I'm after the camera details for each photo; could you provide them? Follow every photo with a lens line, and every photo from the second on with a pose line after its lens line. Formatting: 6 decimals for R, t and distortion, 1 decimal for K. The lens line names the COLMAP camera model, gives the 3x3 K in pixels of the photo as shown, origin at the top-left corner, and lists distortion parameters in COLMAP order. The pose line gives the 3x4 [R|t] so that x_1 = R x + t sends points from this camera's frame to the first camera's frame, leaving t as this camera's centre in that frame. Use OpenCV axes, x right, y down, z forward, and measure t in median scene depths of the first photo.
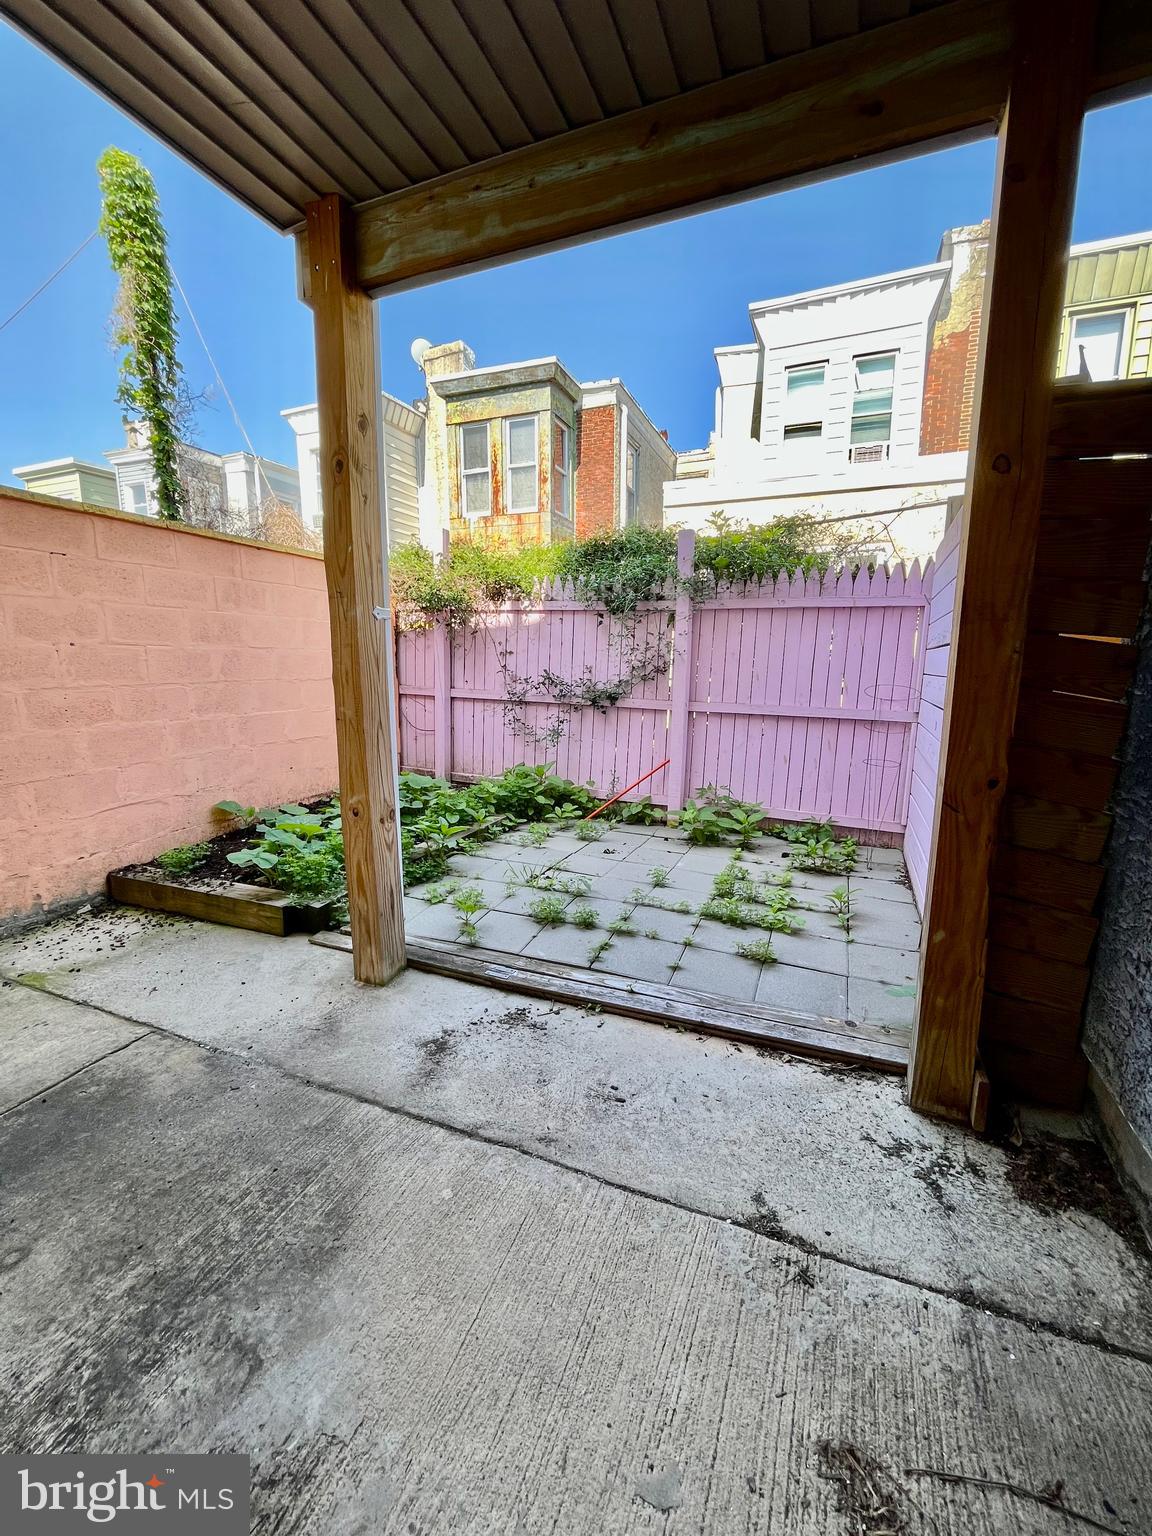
lens RADIAL K [[628.6, 0, 575.2], [0, 628.6, 771.4], [0, 0, 1]] dist [-0.002084, -0.000102]
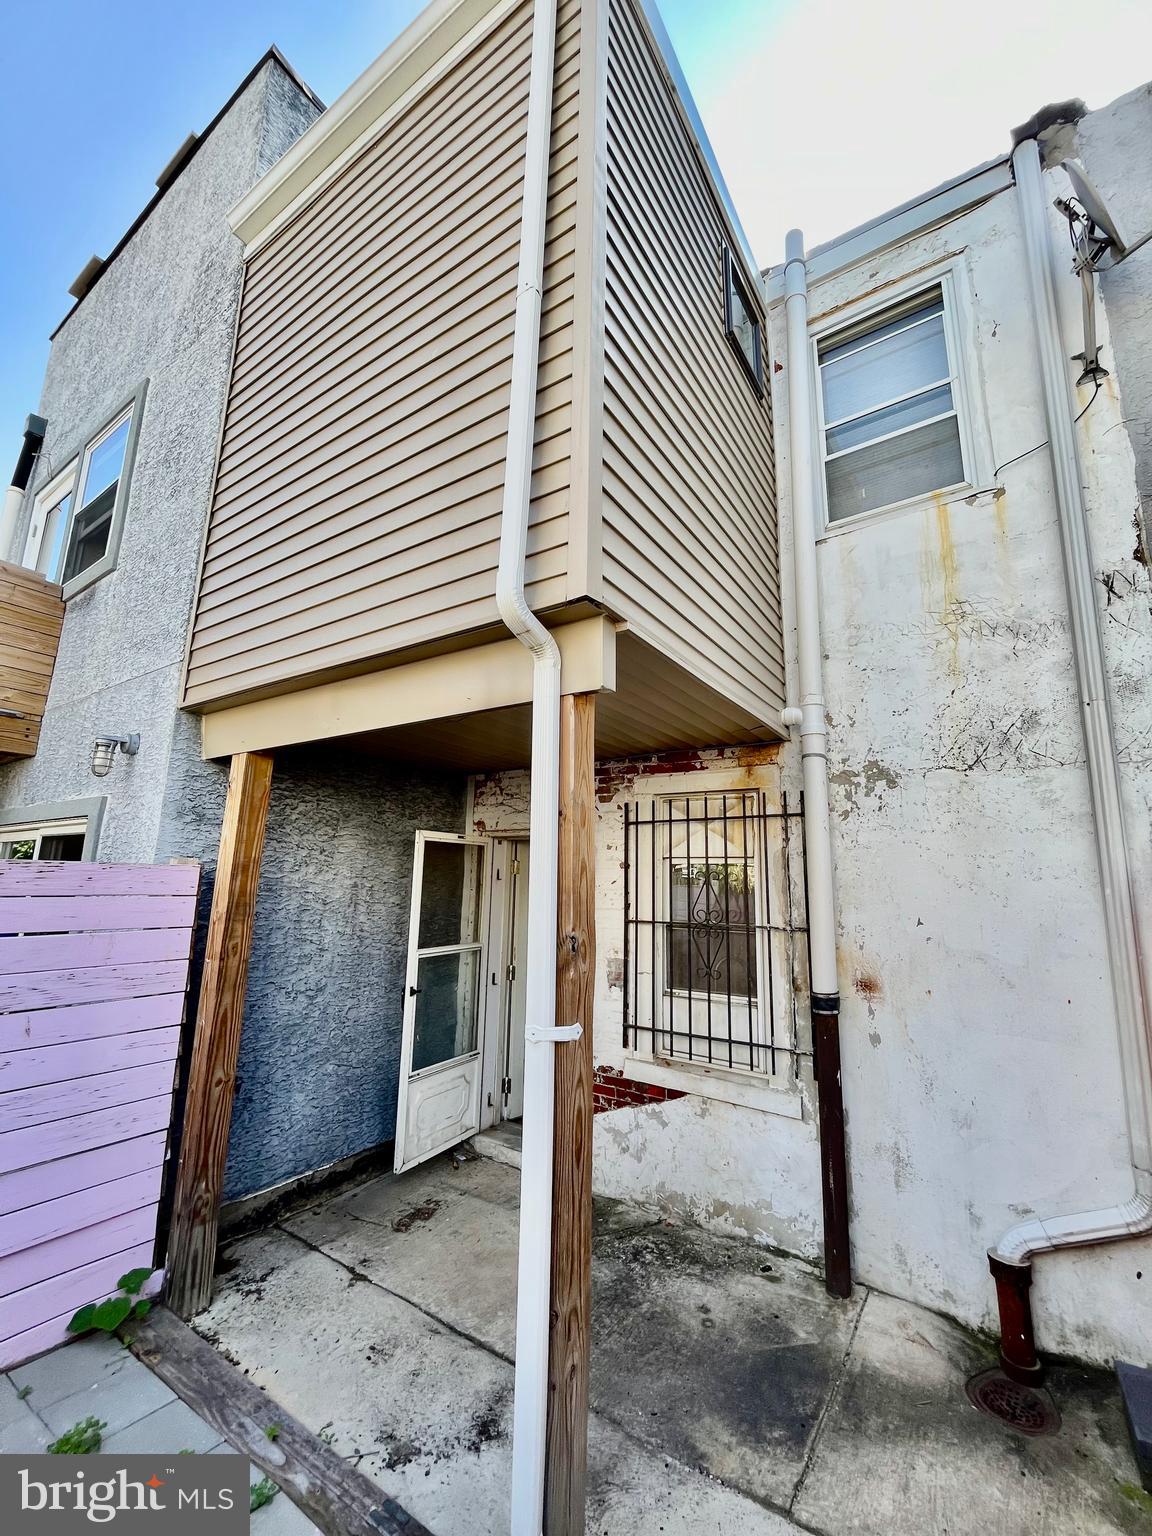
lens RADIAL K [[628.6, 0, 580.0], [0, 628.6, 768.2], [0, 0, 1]] dist [-0.002084, -0.000102]
pose [[-0.981268, 0.015341, 0.192038, -0.737608], [0.012771, 0.999812, -0.014613, -0.820252], [-0.192226, -0.011887, -0.981279, 2.520442]]
